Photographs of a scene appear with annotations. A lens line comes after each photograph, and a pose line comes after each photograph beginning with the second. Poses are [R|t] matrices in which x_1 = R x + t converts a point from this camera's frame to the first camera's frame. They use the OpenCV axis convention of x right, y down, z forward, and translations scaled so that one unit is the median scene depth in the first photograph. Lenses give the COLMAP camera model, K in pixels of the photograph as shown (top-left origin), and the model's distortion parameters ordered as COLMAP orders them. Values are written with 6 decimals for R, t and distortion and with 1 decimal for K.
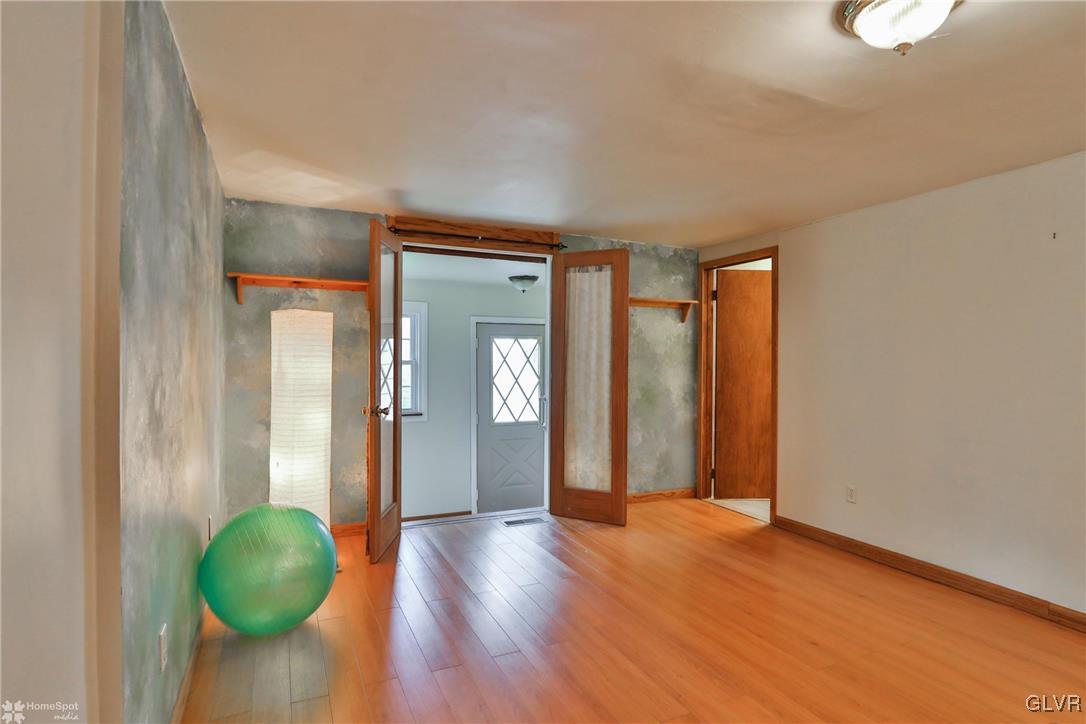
lens RADIAL K [[532.8, 0, 545.9], [0, 532.8, 365.3], [0, 0, 1]] dist [-0.016595, -0.000631]
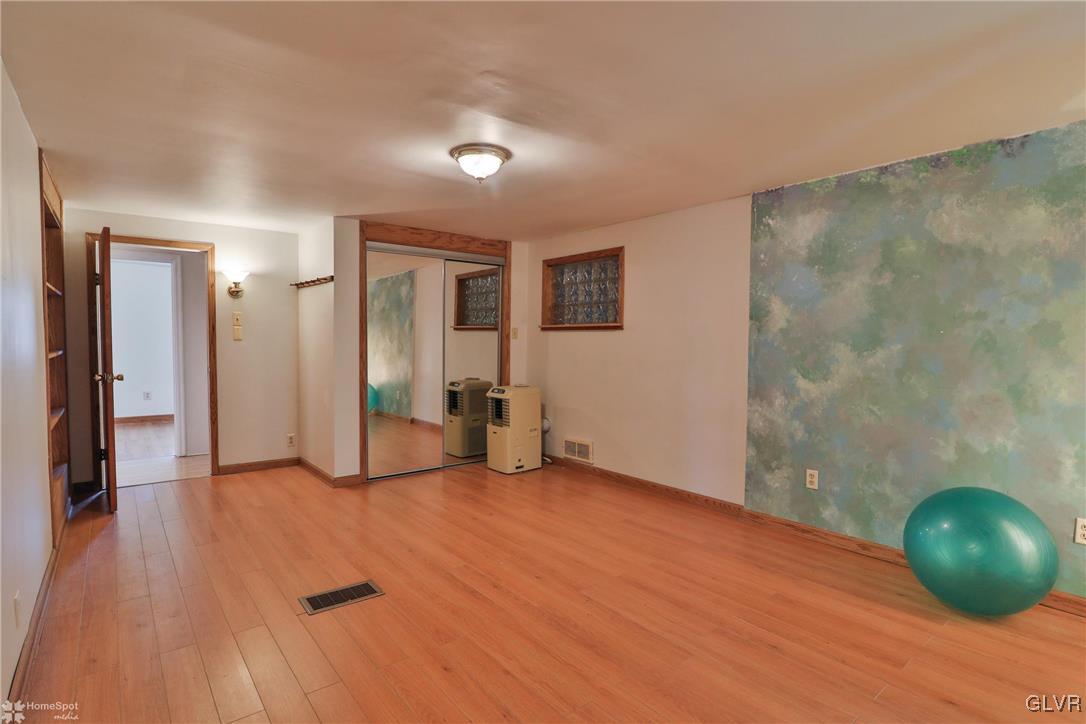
lens RADIAL K [[532.8, 0, 545.9], [0, 532.8, 365.3], [0, 0, 1]] dist [-0.016595, -0.000631]
pose [[-0.968247, 0.002561, -0.249980, 0.623336], [-0.009017, 0.998939, 0.045158, -0.013494], [0.249831, 0.045979, -0.967197, 2.036768]]
